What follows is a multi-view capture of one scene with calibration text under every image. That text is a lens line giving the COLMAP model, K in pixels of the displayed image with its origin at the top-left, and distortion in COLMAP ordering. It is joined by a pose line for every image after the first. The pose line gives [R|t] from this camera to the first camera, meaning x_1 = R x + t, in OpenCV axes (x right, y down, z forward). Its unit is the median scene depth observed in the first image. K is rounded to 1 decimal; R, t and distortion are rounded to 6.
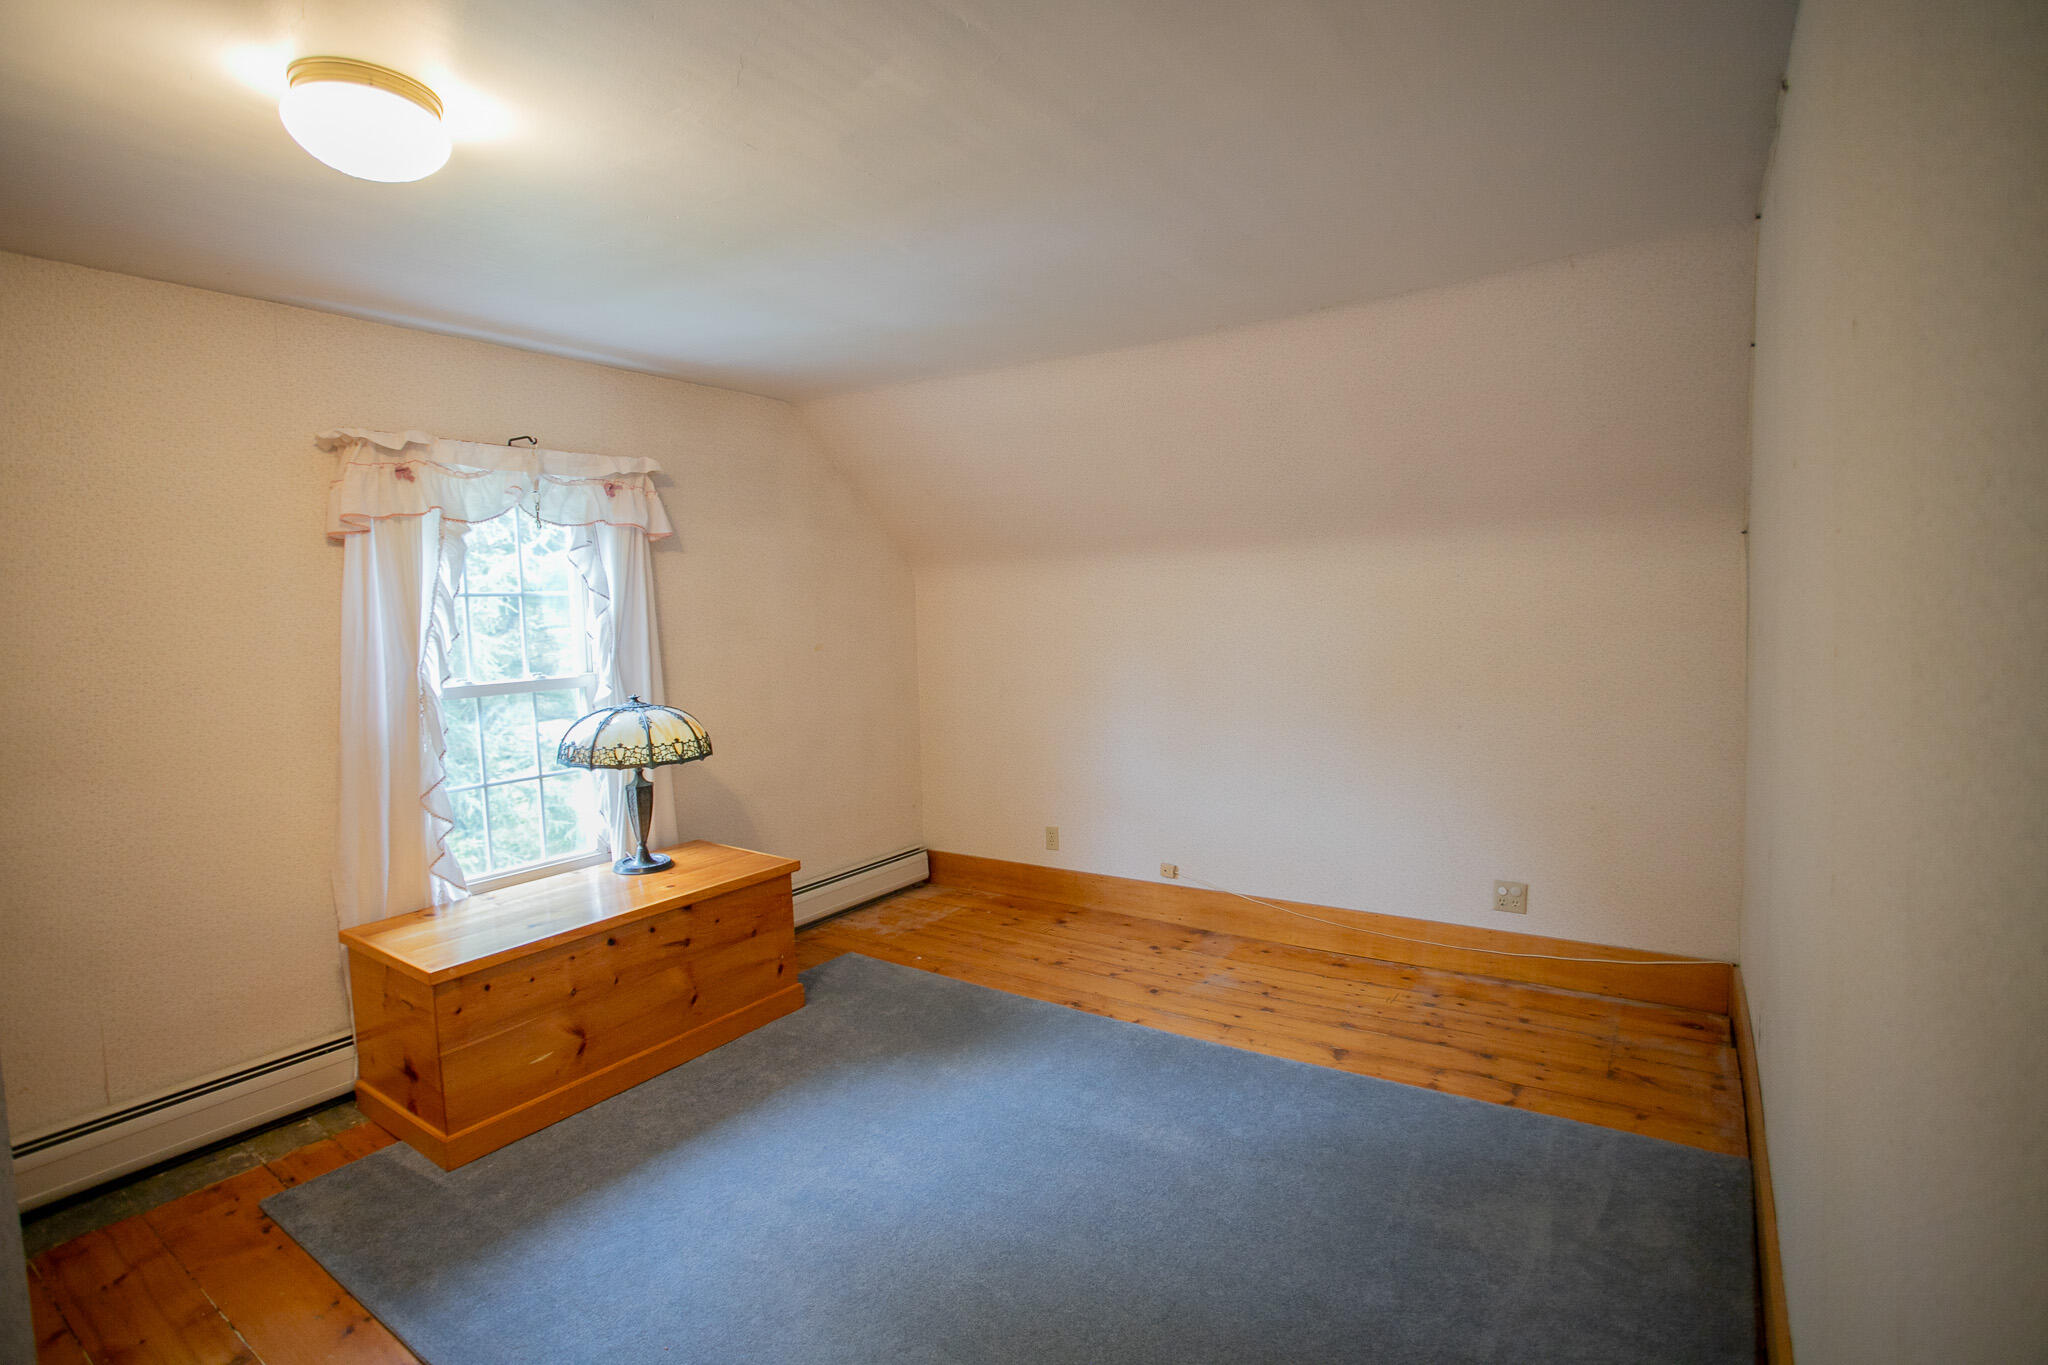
lens RADIAL K [[996.1, 0, 1015.3], [0, 996.1, 683.1], [0, 0, 1]] dist [-0.077562, 0.034505]
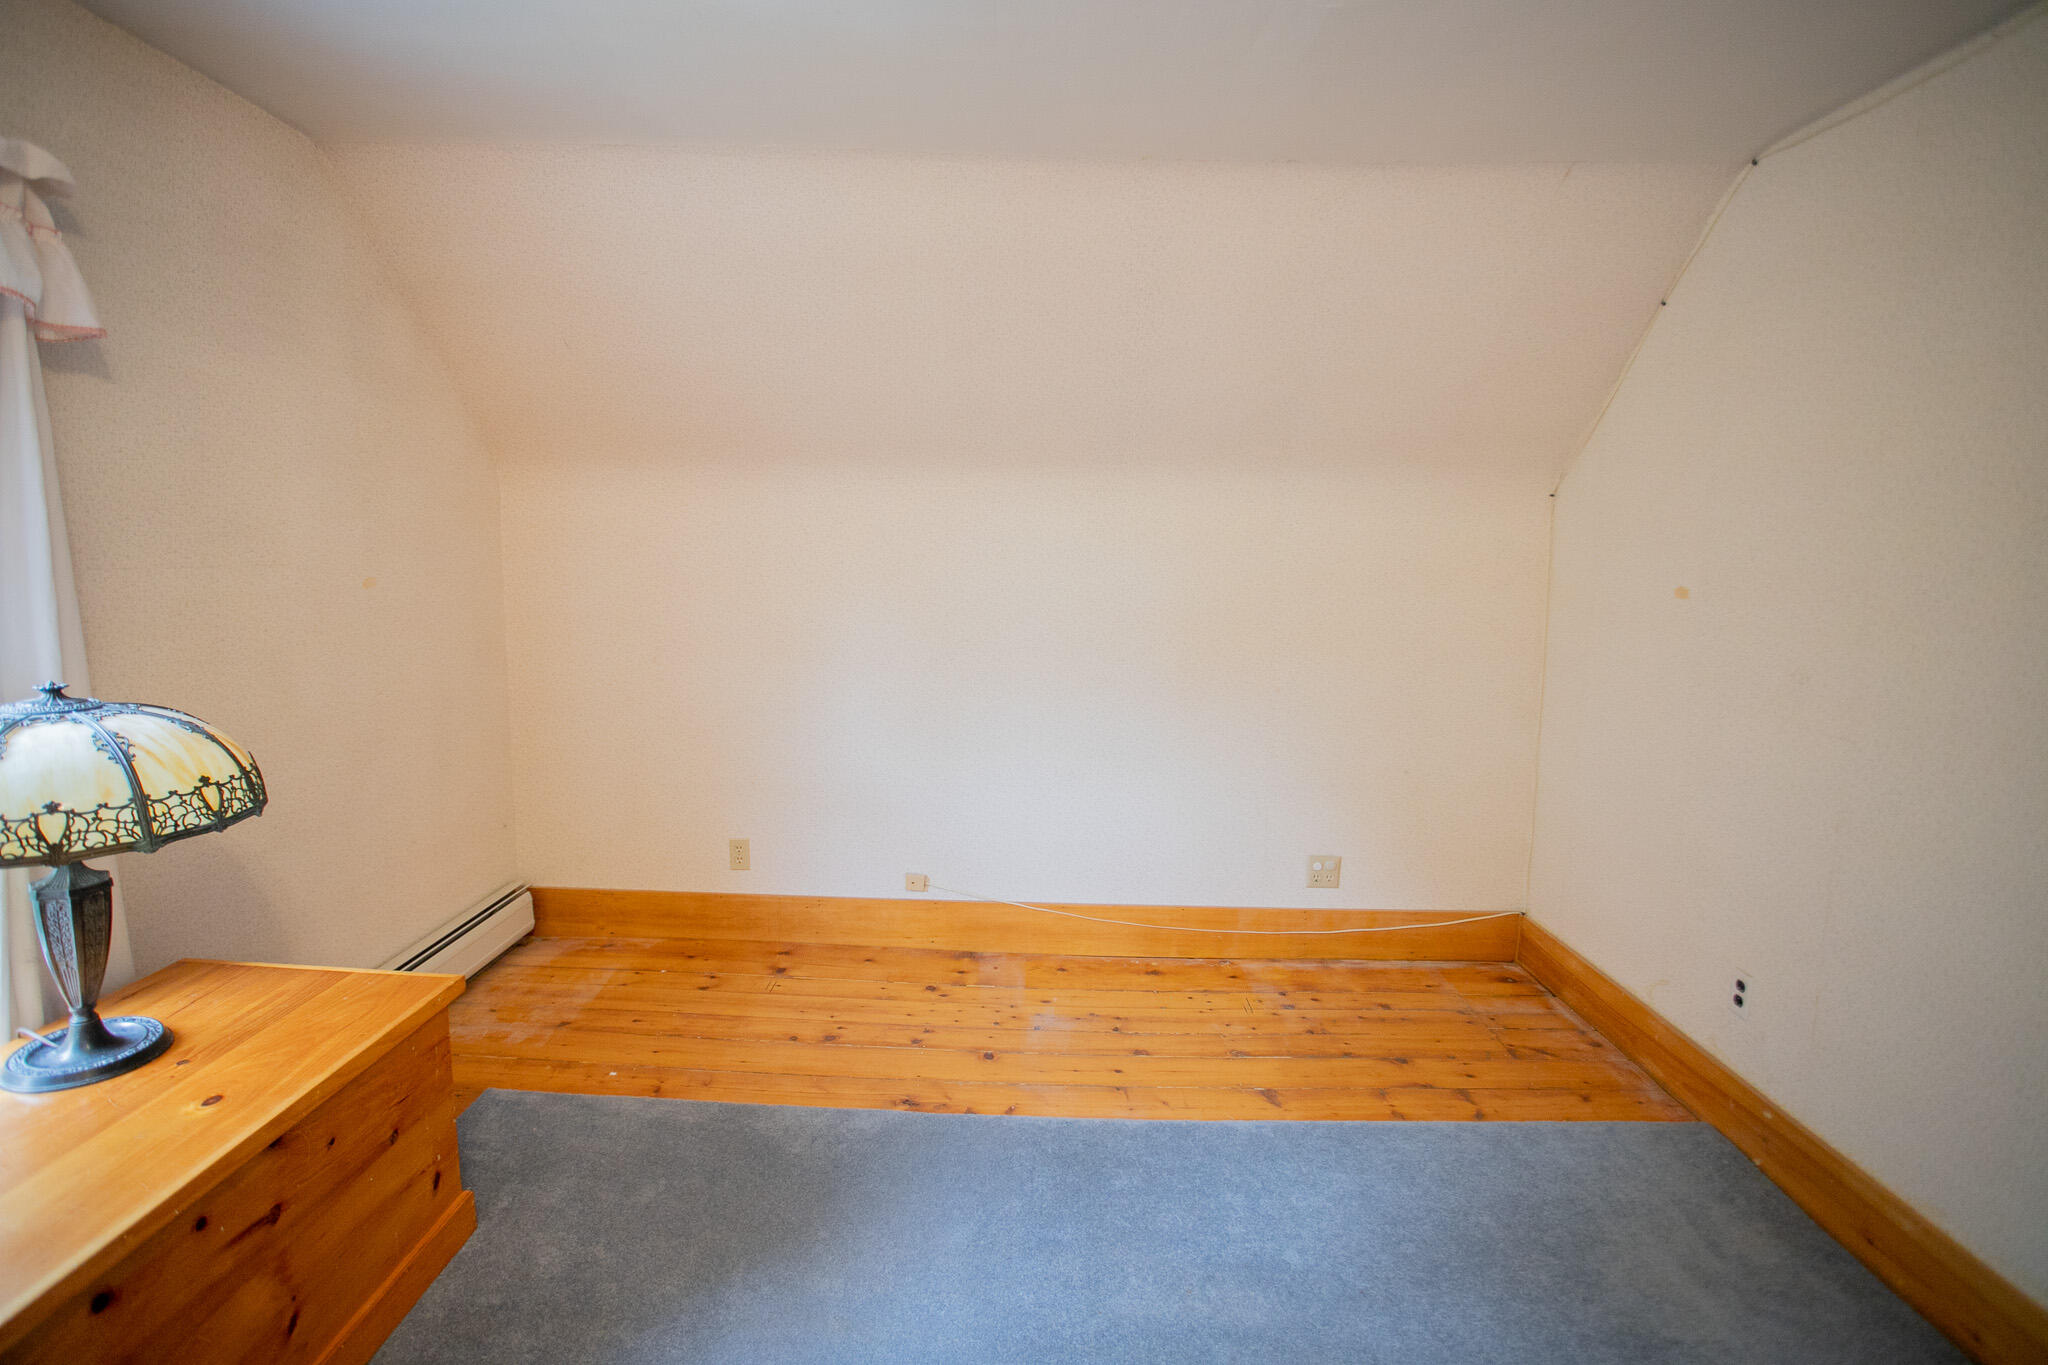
lens RADIAL K [[996.1, 0, 1015.3], [0, 996.1, 683.1], [0, 0, 1]] dist [-0.077562, 0.034505]
pose [[0.831297, -0.028878, 0.555078, -0.251801], [-0.002064, 0.998482, 0.055038, -0.011322], [-0.555825, -0.046899, 0.829975, 0.387859]]
